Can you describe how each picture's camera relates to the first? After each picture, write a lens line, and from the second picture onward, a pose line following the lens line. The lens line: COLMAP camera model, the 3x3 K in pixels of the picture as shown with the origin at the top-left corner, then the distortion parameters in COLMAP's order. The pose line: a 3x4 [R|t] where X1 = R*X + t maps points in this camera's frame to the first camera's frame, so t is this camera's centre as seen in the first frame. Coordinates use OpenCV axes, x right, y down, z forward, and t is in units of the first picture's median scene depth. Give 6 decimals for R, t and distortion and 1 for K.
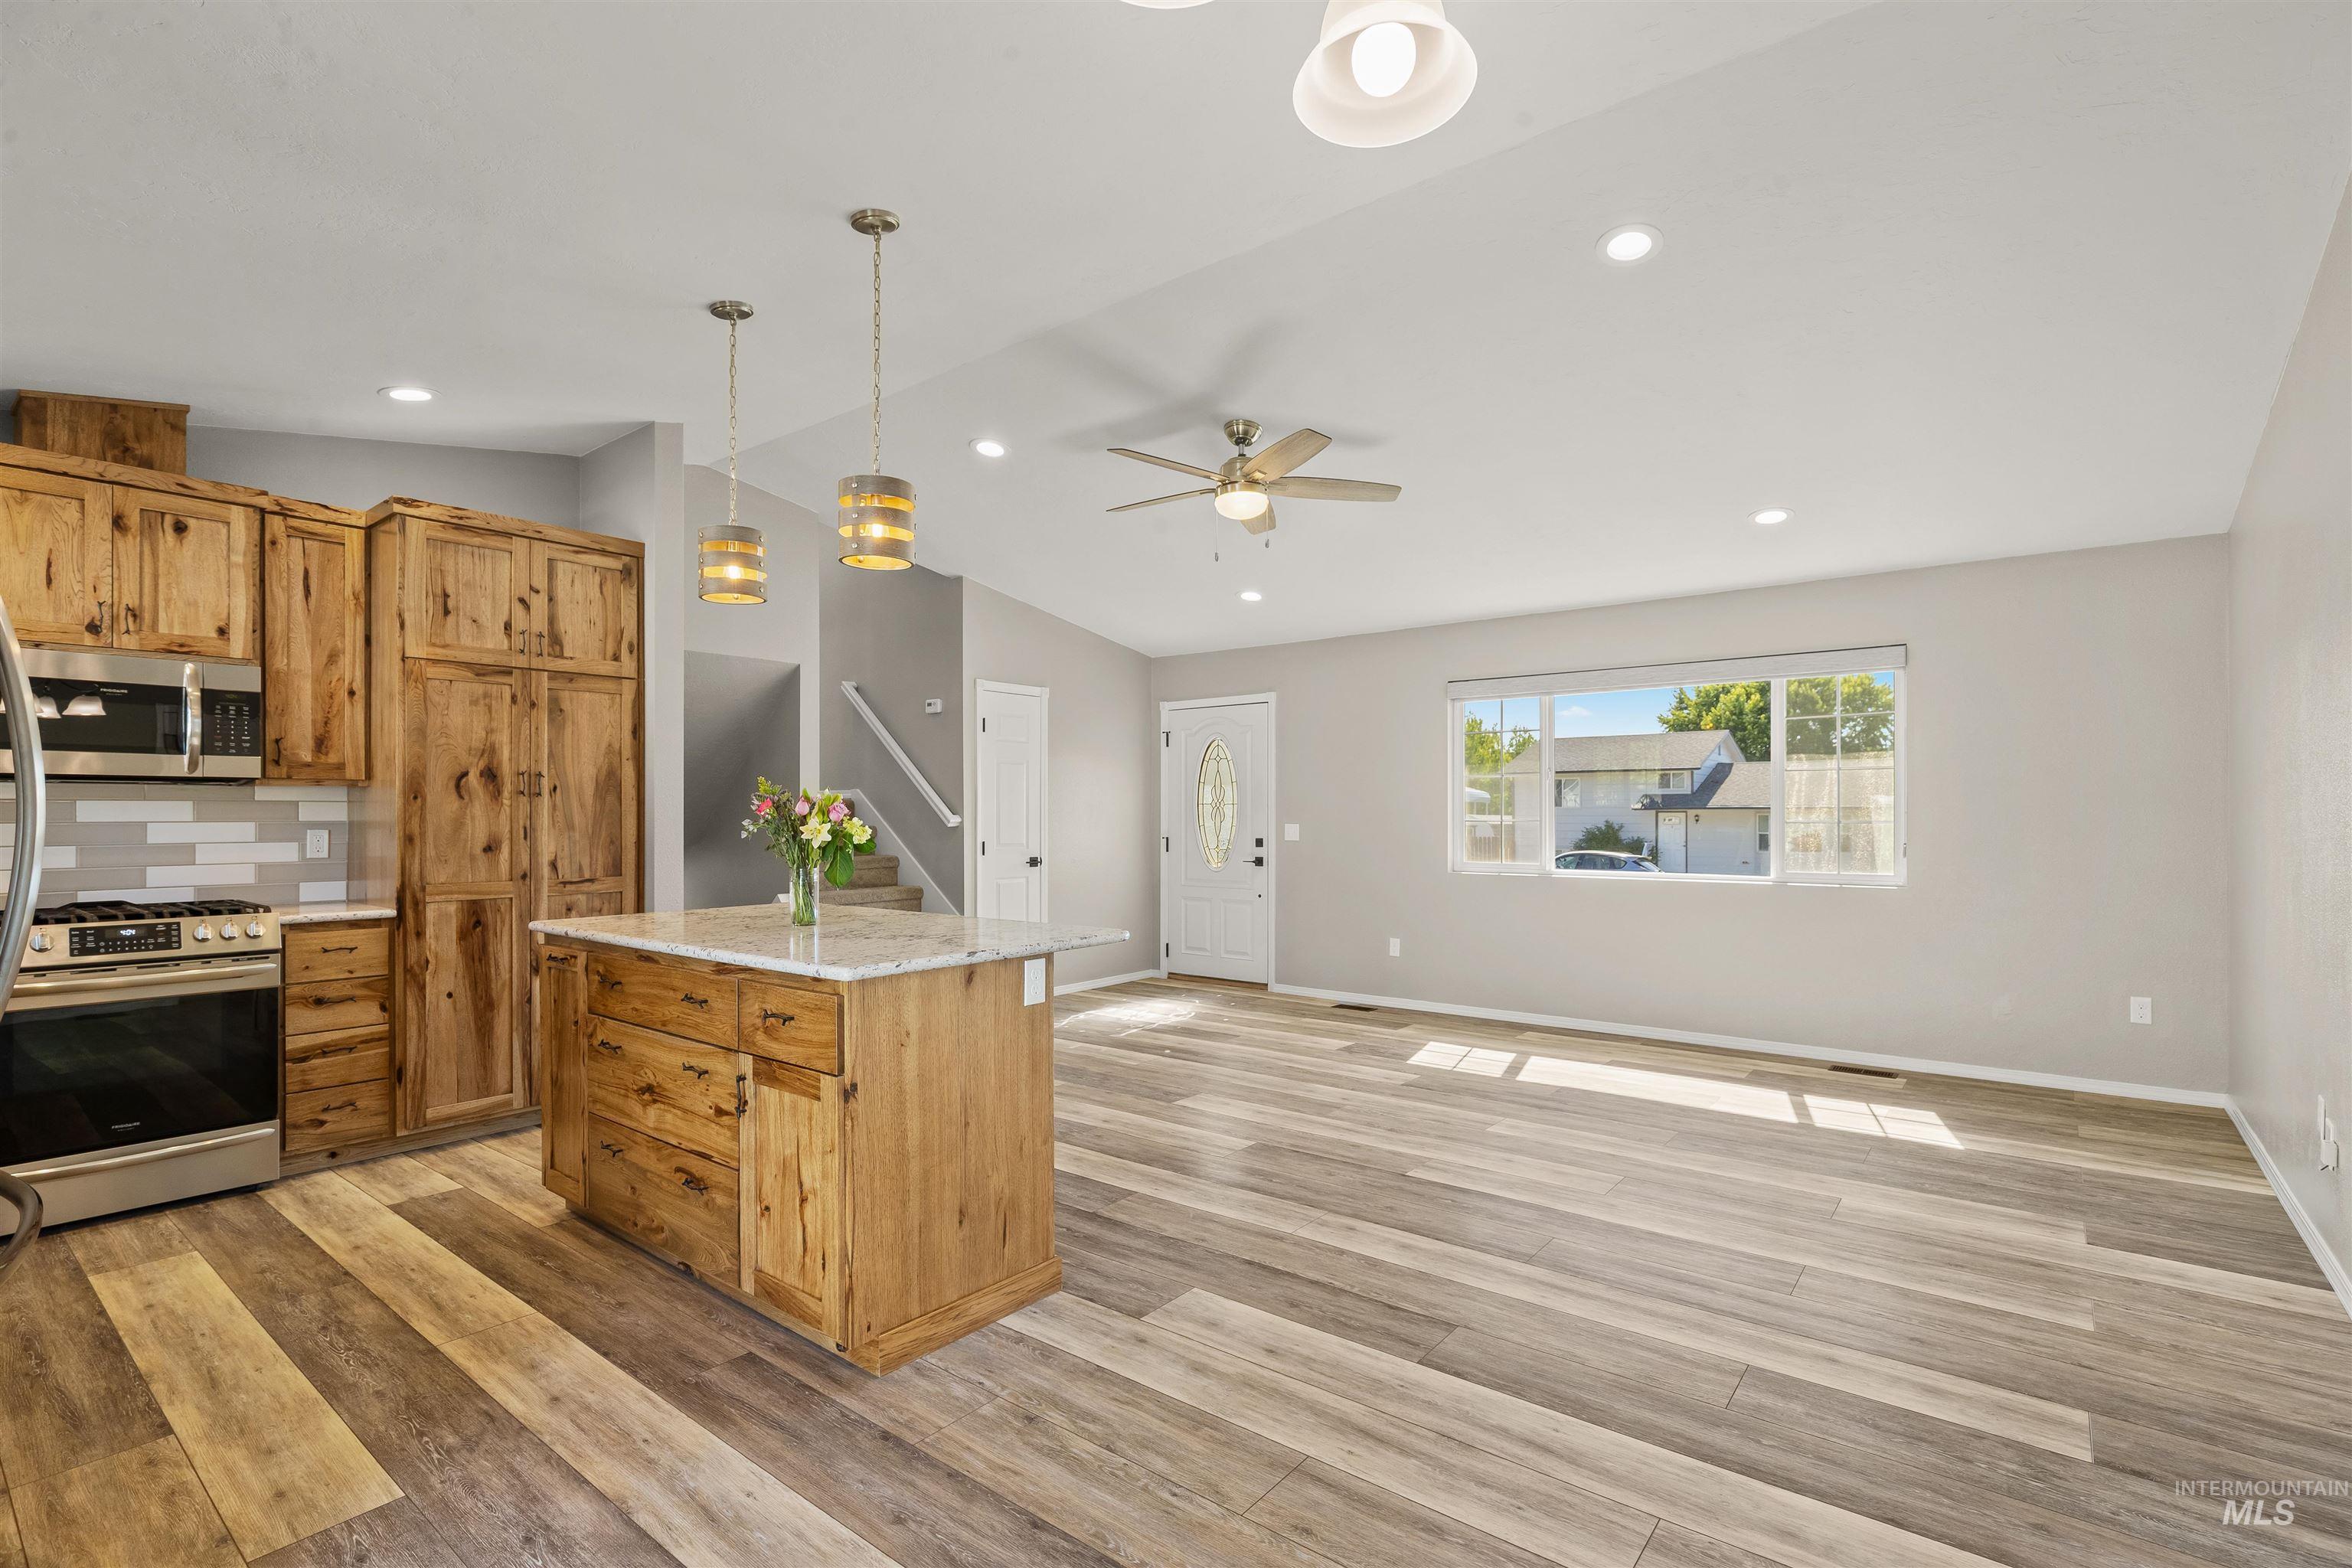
lens RADIAL K [[1076.0, 0, 1188.2], [0, 1076.0, 815.3], [0, 0, 1]] dist [-0.011616, 0.005915]
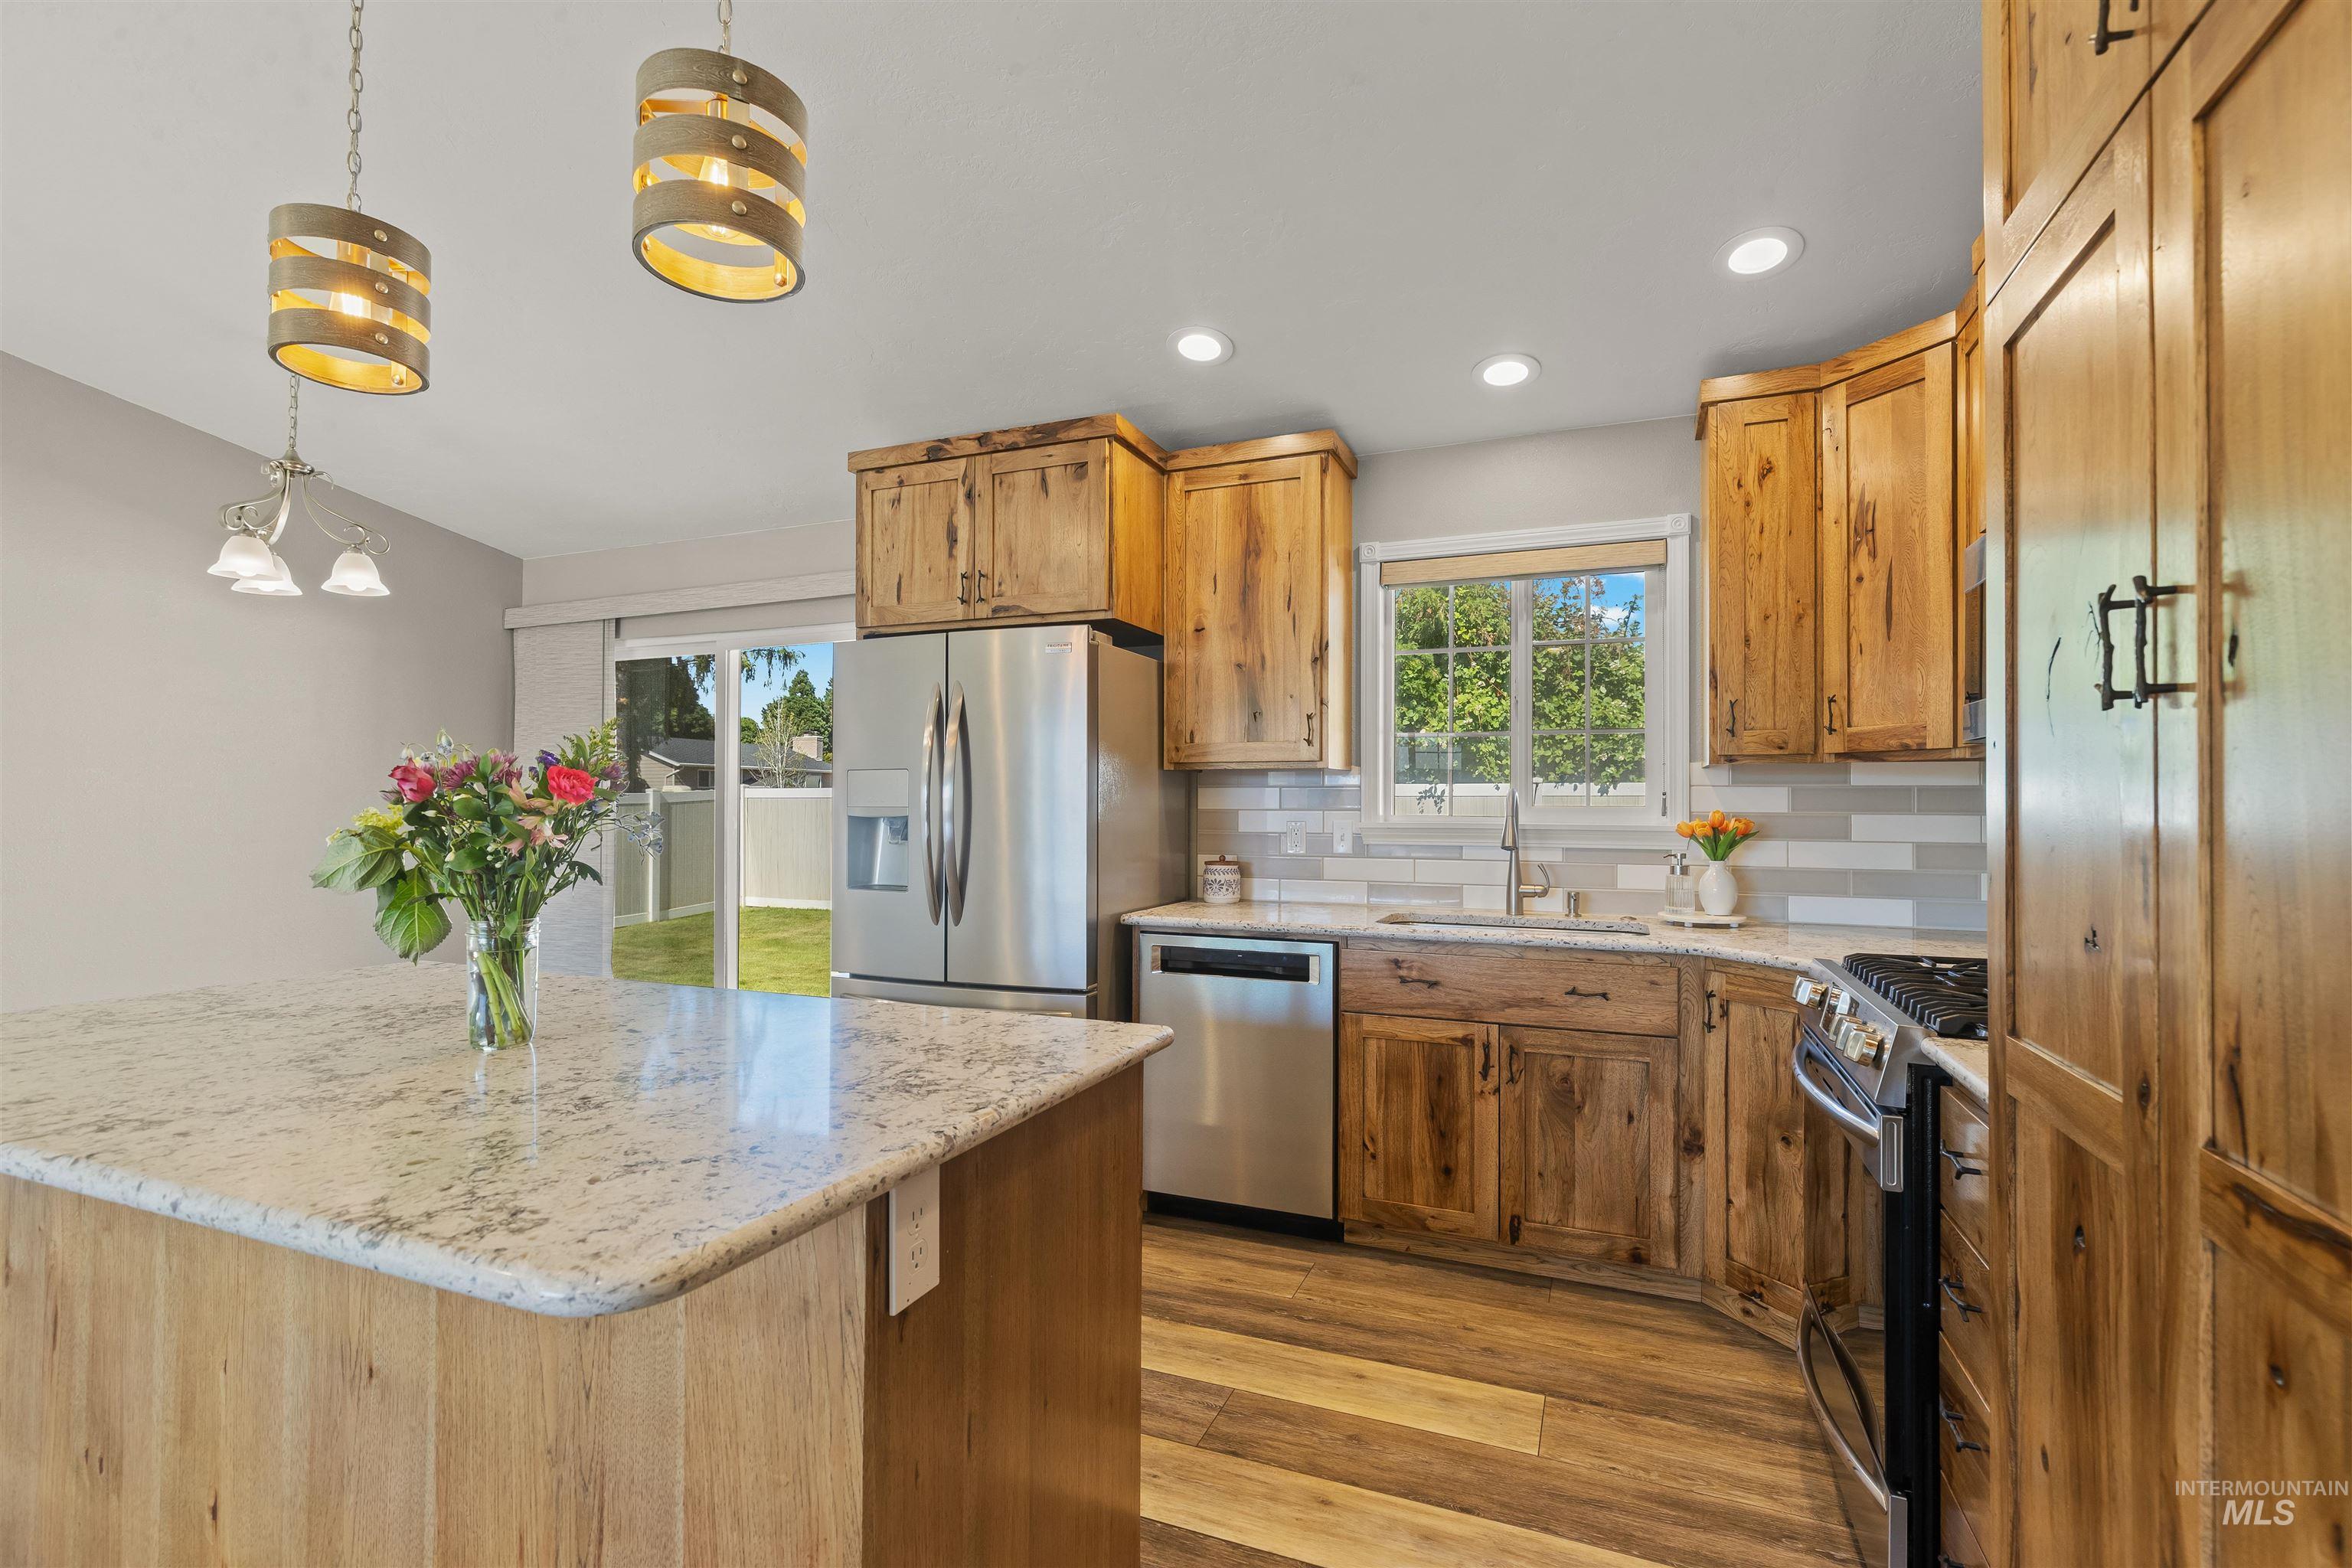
lens RADIAL K [[1076.0, 0, 1161.1], [0, 1076.0, 800.8], [0, 0, 1]] dist [-0.011616, 0.005915]
pose [[-0.960350, -0.001891, -0.278792, -0.394616], [-0.000865, 0.999992, -0.003805, -0.000198], [0.278797, -0.003413, -0.960344, 1.213788]]
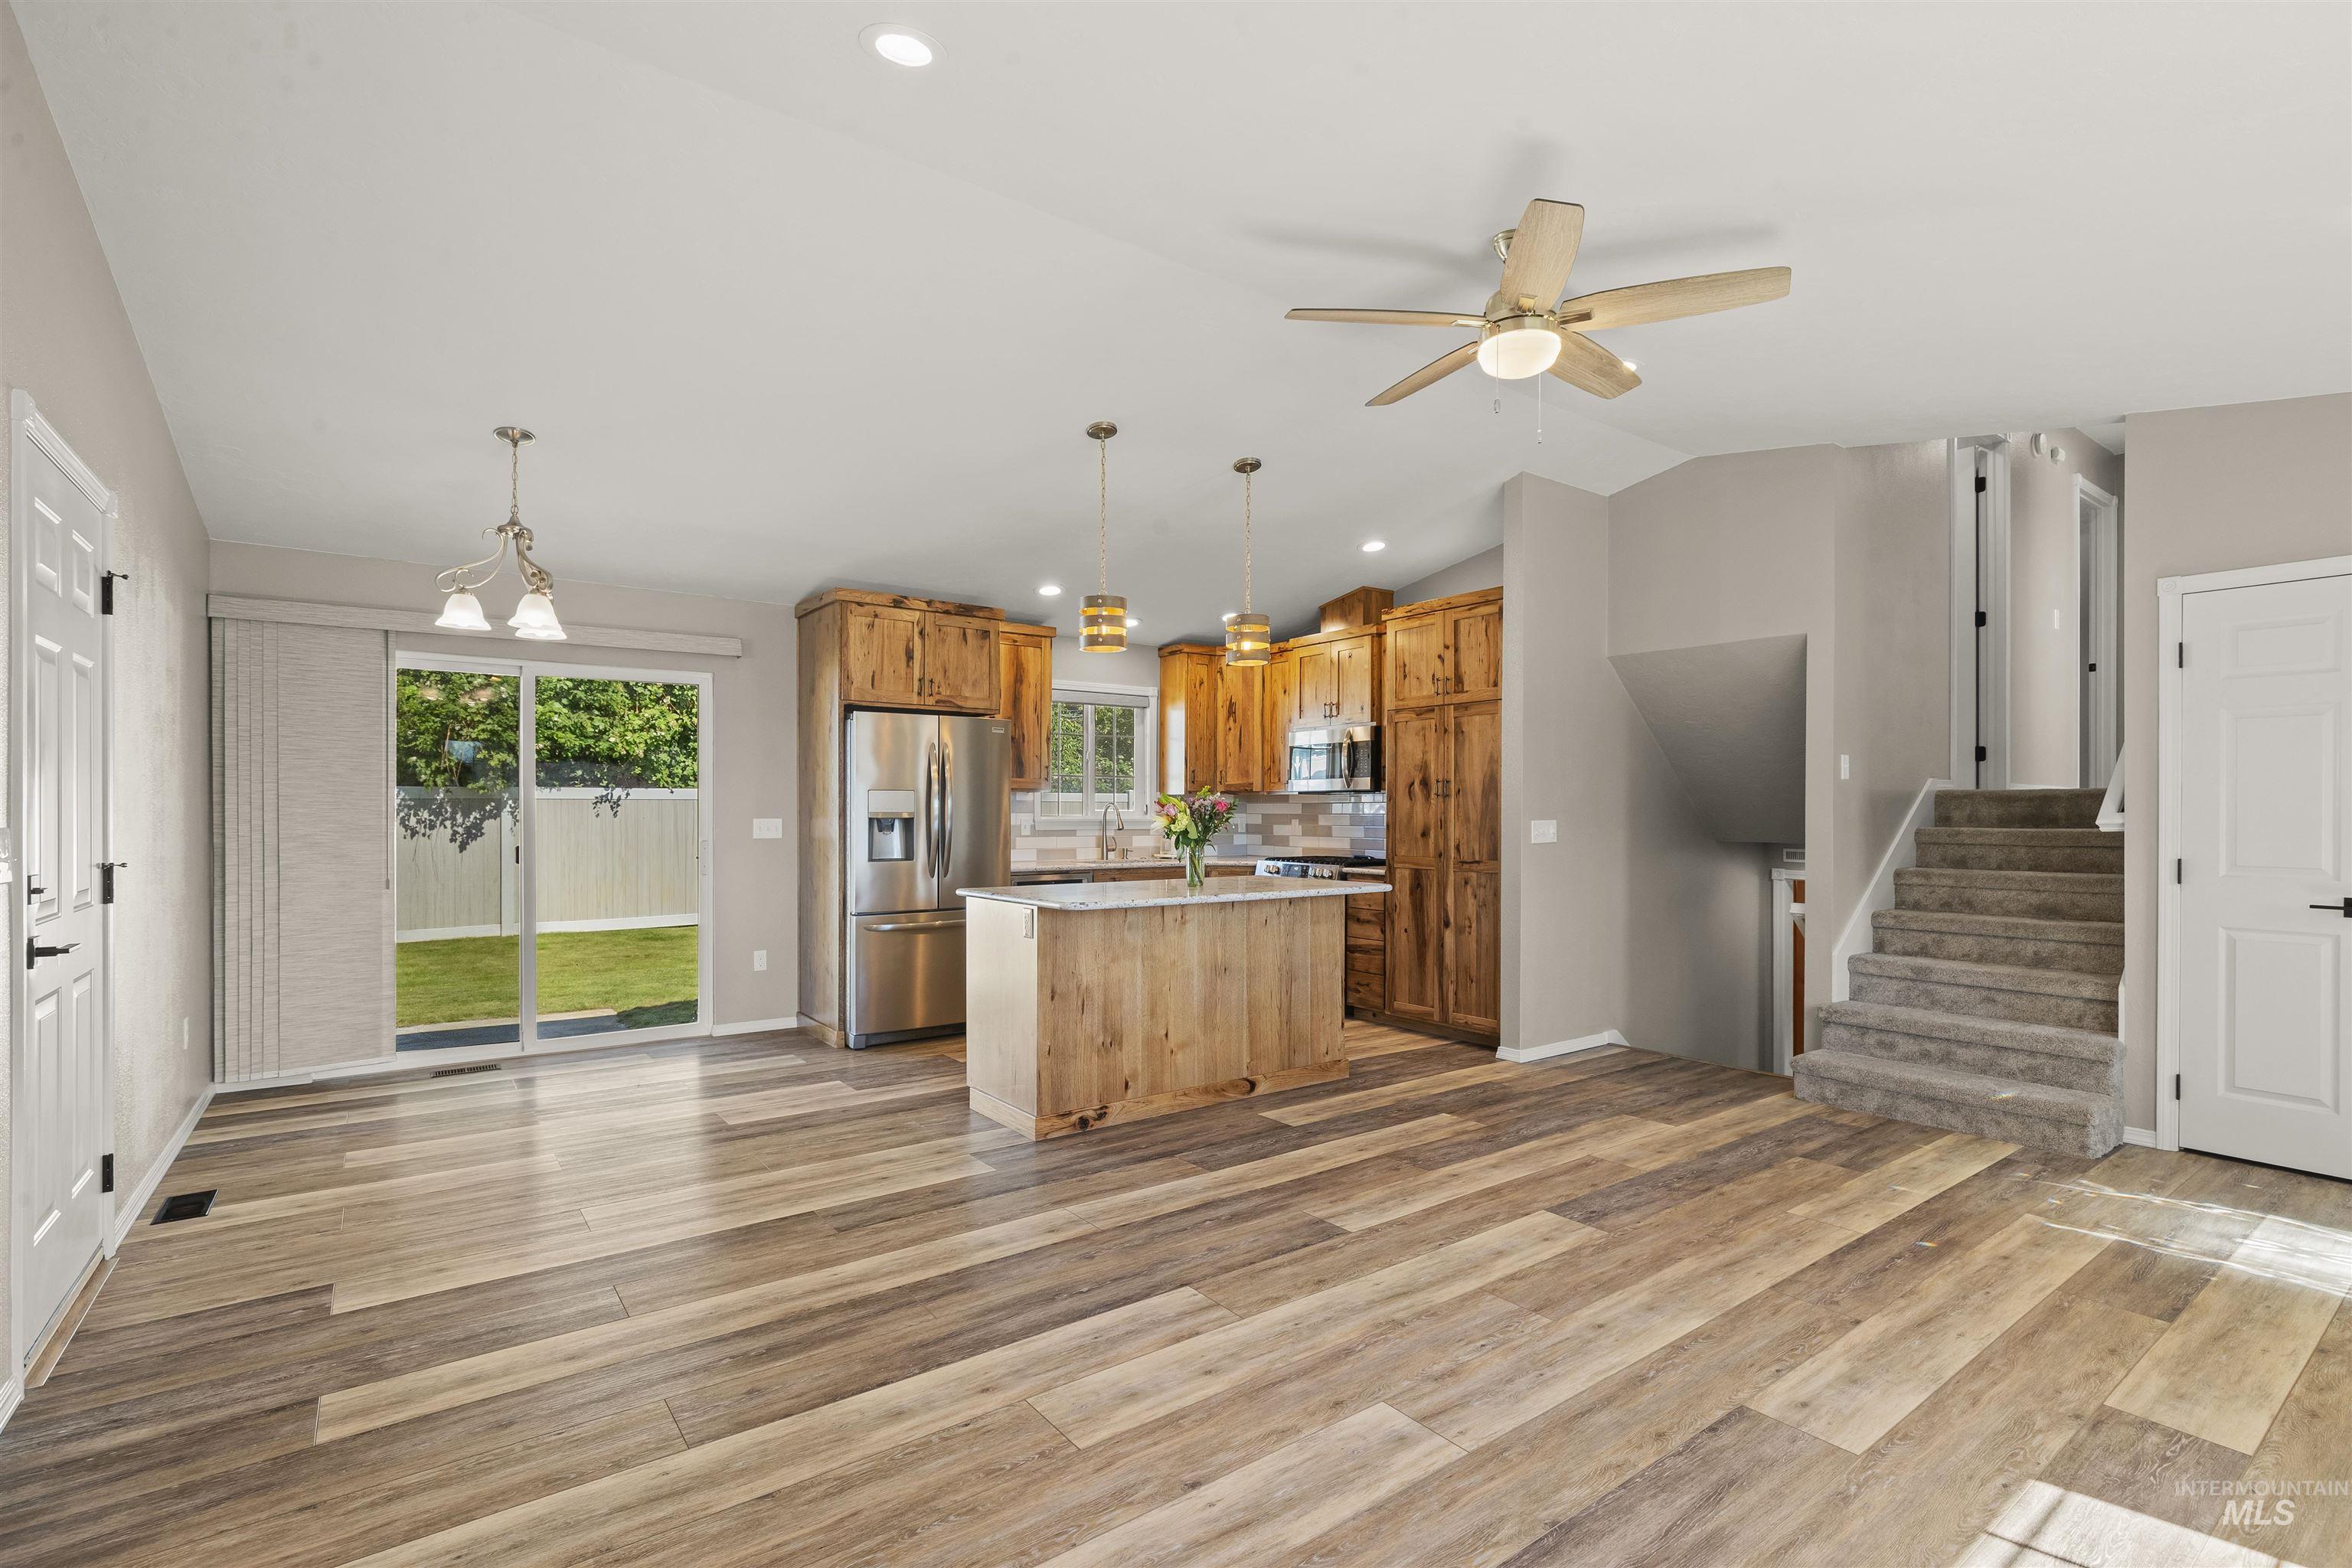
lens RADIAL K [[1076.0, 0, 1182.8], [0, 1076.0, 807.3], [0, 0, 1]] dist [-0.011616, 0.005915]
pose [[-0.253051, -0.000513, -0.967453, 0.856361], [-0.001524, 0.999999, -0.000131, -0.004698], [0.967452, 0.001441, -0.253051, 1.085207]]
